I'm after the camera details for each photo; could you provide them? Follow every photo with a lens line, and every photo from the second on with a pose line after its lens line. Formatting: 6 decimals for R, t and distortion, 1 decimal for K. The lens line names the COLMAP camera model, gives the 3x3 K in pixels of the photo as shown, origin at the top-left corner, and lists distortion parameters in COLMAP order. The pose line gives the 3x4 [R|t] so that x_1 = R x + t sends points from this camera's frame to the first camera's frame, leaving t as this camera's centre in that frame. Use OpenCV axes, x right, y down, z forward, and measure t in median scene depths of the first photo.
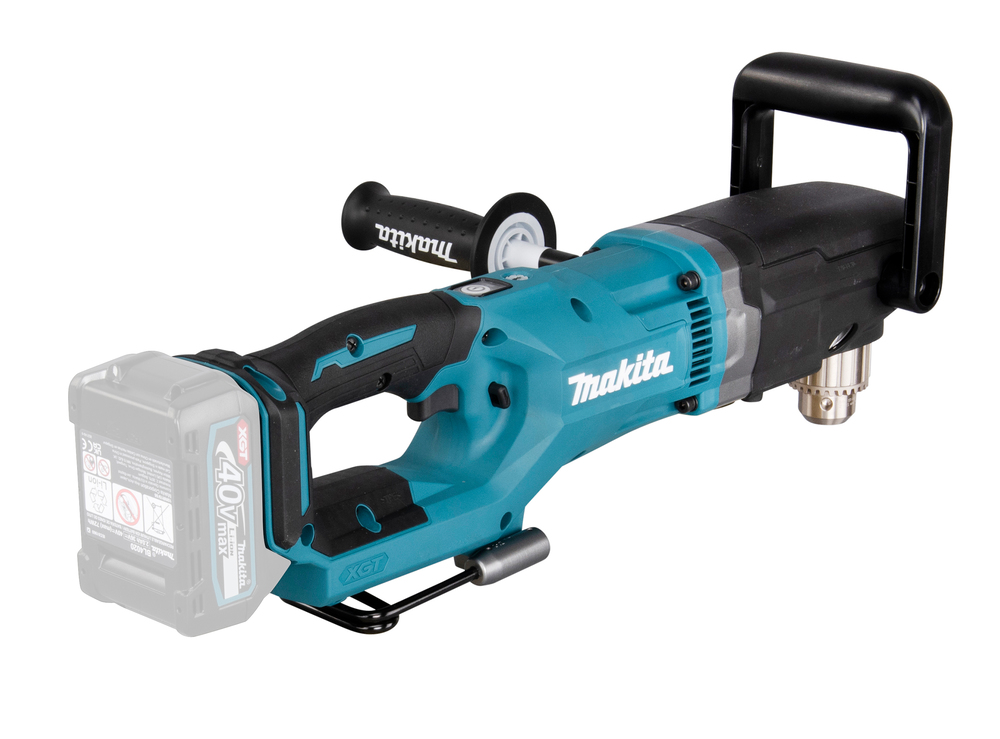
lens RADIAL K [[2686.4, 0, 497.6], [0, 2686.4, 370.3], [0, 0, 1]] dist [-0.043944, 0.000000]
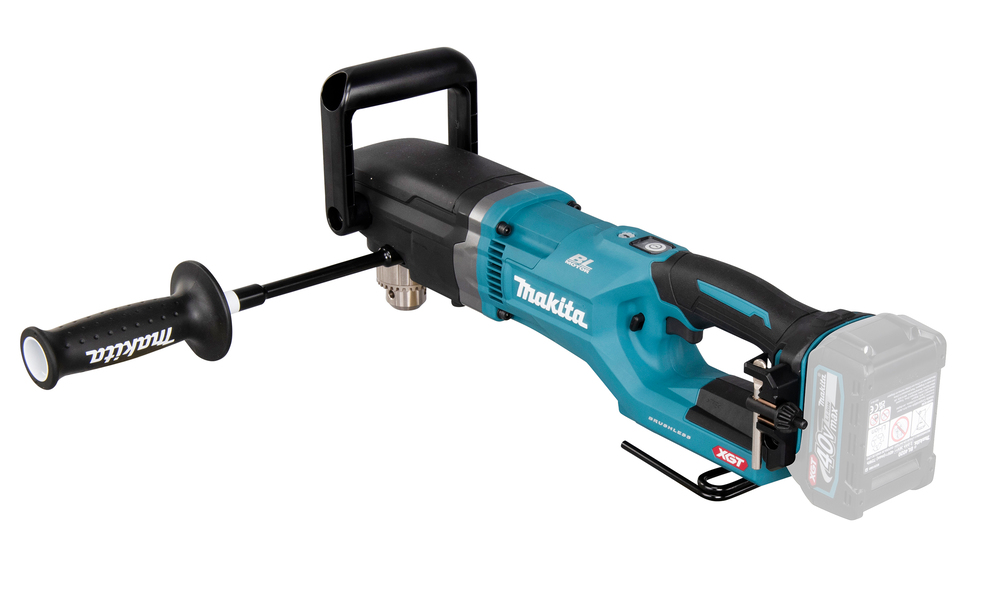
lens RADIAL K [[2020.2, 0, 496.6], [0, 2020.2, 308.3], [0, 0, 1]] dist [0.039258, 0.000000]
pose [[0.123896, -0.393023, 0.911144, -1.069871], [0.309164, 0.887803, 0.340915, -0.417655], [-0.942904, 0.239454, 0.231504, 0.912760]]
